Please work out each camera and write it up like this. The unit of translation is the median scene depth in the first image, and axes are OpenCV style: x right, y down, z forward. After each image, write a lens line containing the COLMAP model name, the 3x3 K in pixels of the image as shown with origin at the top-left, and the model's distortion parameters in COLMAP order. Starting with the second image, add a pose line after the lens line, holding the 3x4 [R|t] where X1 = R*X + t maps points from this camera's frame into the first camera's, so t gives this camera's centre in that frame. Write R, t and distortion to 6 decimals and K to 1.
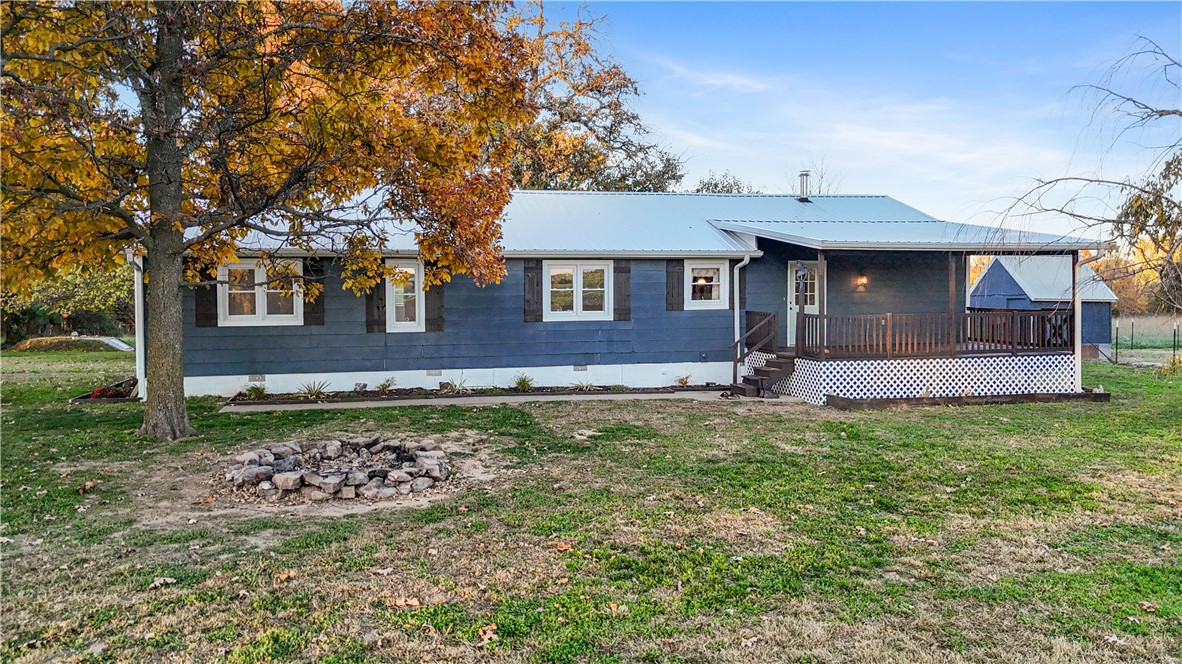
lens RADIAL K [[877.5, 0, 593.1], [0, 877.5, 327.8], [0, 0, 1]] dist [0.063698, -0.052335]
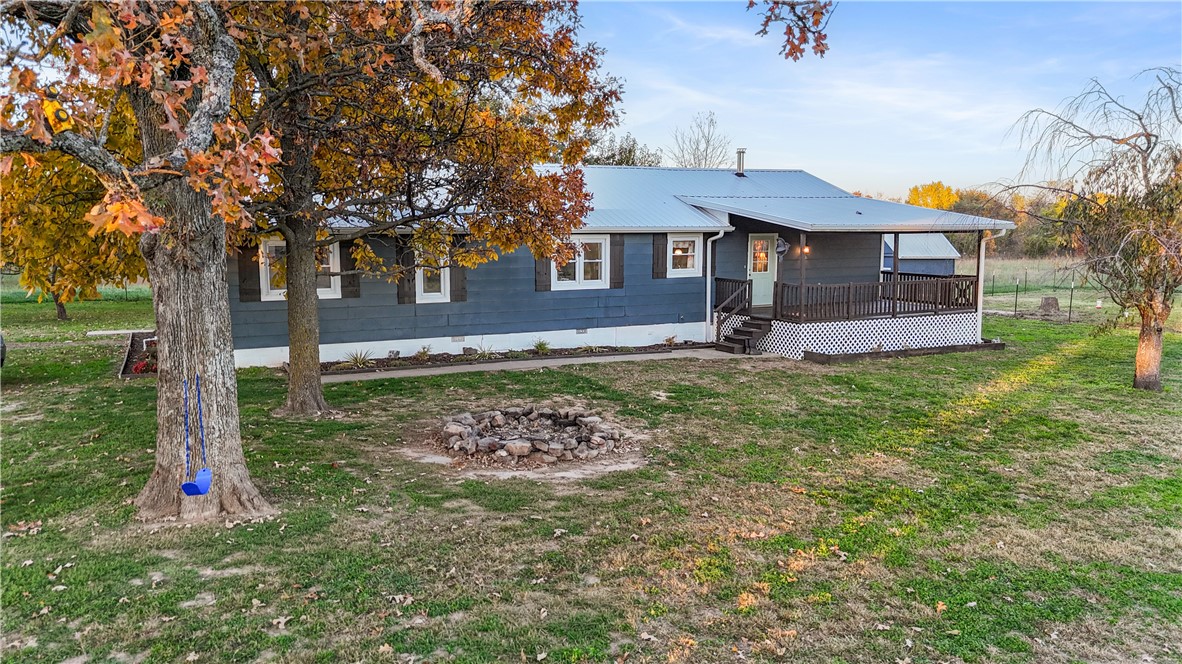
lens RADIAL K [[877.5, 0, 564.1], [0, 877.5, 347.5], [0, 0, 1]] dist [0.063698, -0.052335]
pose [[0.977510, -0.026684, 0.209193, -0.285144], [0.006322, 0.995225, 0.097407, -0.045098], [-0.210793, -0.093894, 0.973011, -0.098267]]
